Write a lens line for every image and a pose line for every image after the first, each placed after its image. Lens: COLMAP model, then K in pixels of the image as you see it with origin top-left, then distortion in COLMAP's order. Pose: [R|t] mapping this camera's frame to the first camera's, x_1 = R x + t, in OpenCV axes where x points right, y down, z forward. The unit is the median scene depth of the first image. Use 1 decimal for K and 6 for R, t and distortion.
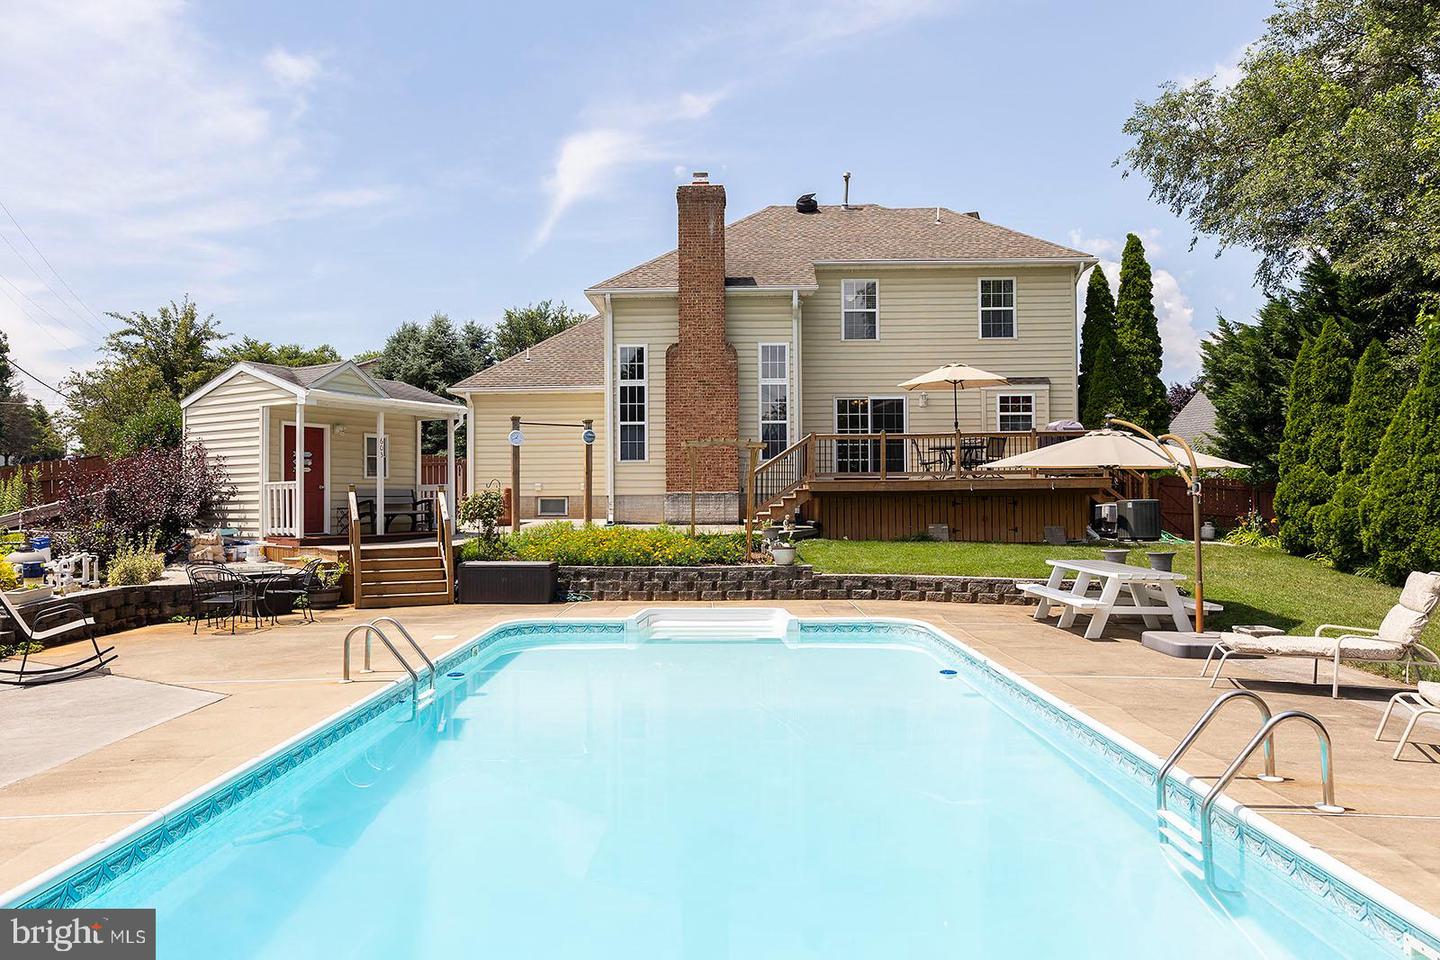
lens RADIAL K [[952.2, 0, 720.0], [0, 952.2, 480.0], [0, 0, 1]] dist [0.002214, 0.000768]
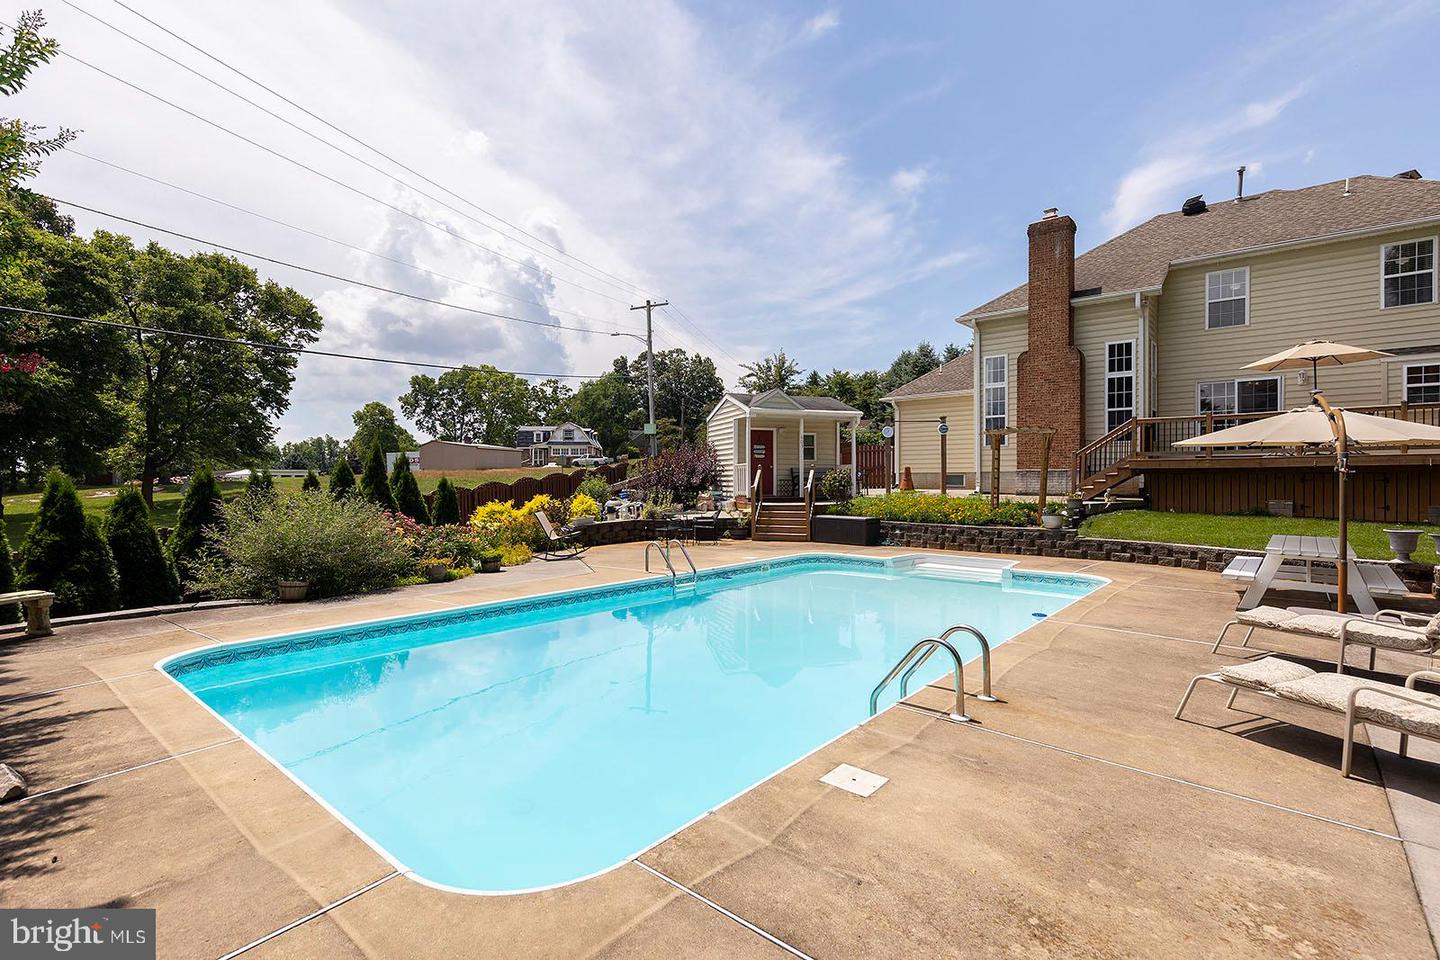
lens RADIAL K [[690.6, 0, 724.4], [0, 690.6, 476.6], [0, 0, 1]] dist [0.003391, 0.000598]
pose [[0.767775, 0.003943, -0.640707, 0.228630], [0.008567, 0.999829, 0.016418, 0.003637], [0.640662, -0.018094, 0.767610, 0.040043]]
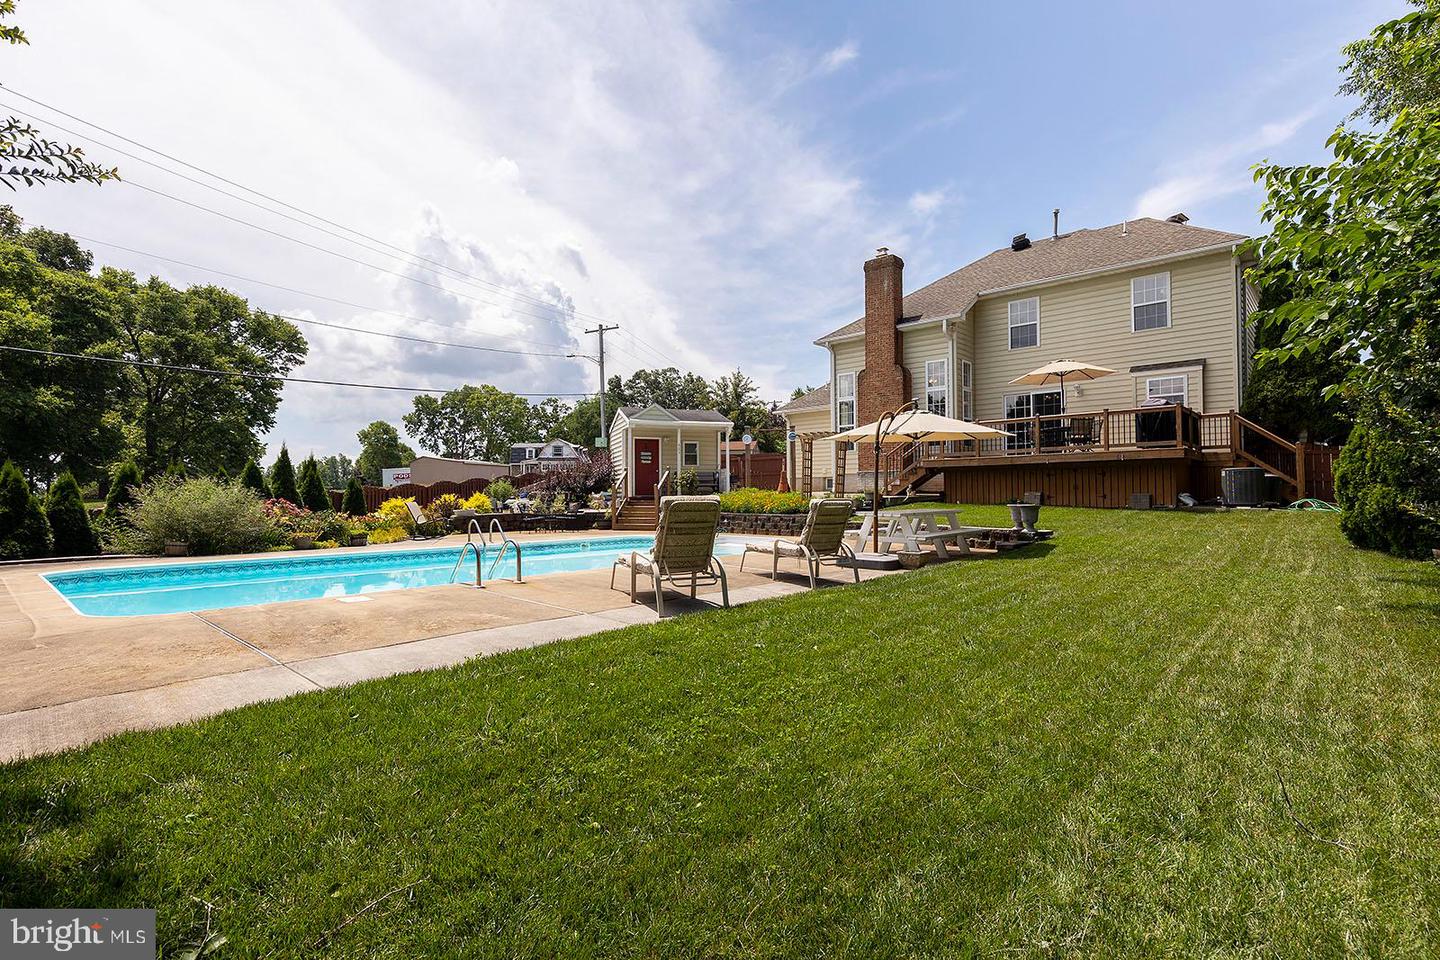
lens RADIAL K [[690.6, 0, 724.4], [0, 690.6, 476.6], [0, 0, 1]] dist [0.003391, 0.000598]
pose [[0.752901, -0.016060, -0.657937, 0.479542], [0.012808, 0.999870, -0.009751, 0.028245], [0.658009, -0.001085, 0.753009, 0.059069]]
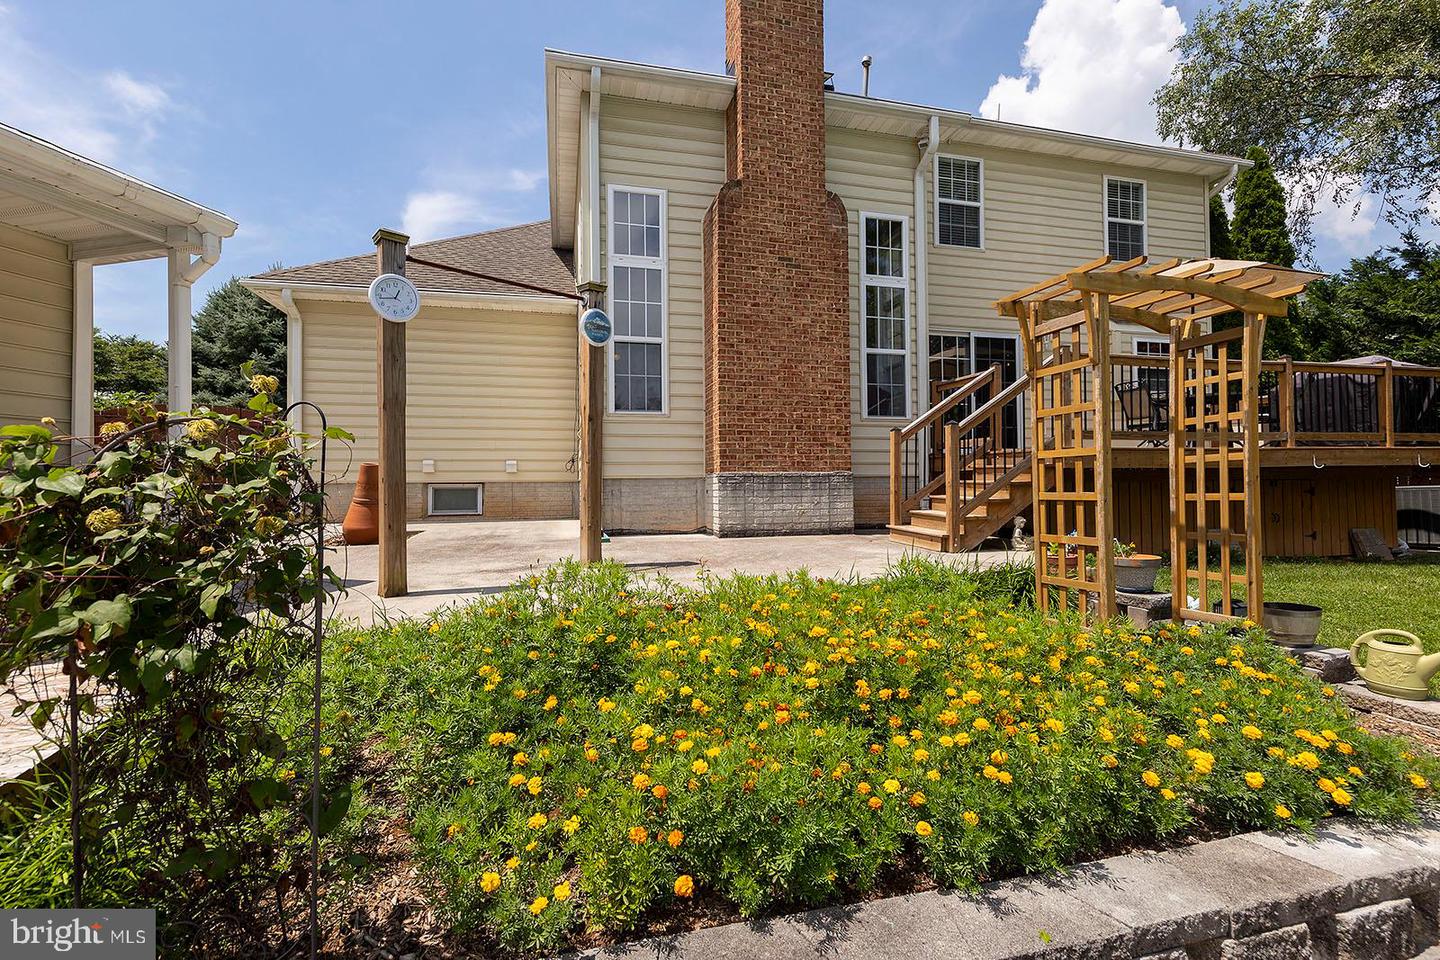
lens RADIAL K [[703.6, 0, 748.7], [0, 703.6, 482.7], [0, 0, 1]] dist [-0.035583, 0.023096]
pose [[0.957717, -0.000498, 0.287712, -0.144143], [-0.003030, 0.999926, 0.011818, 0.013607], [-0.287697, -0.012190, 0.957644, 0.617828]]
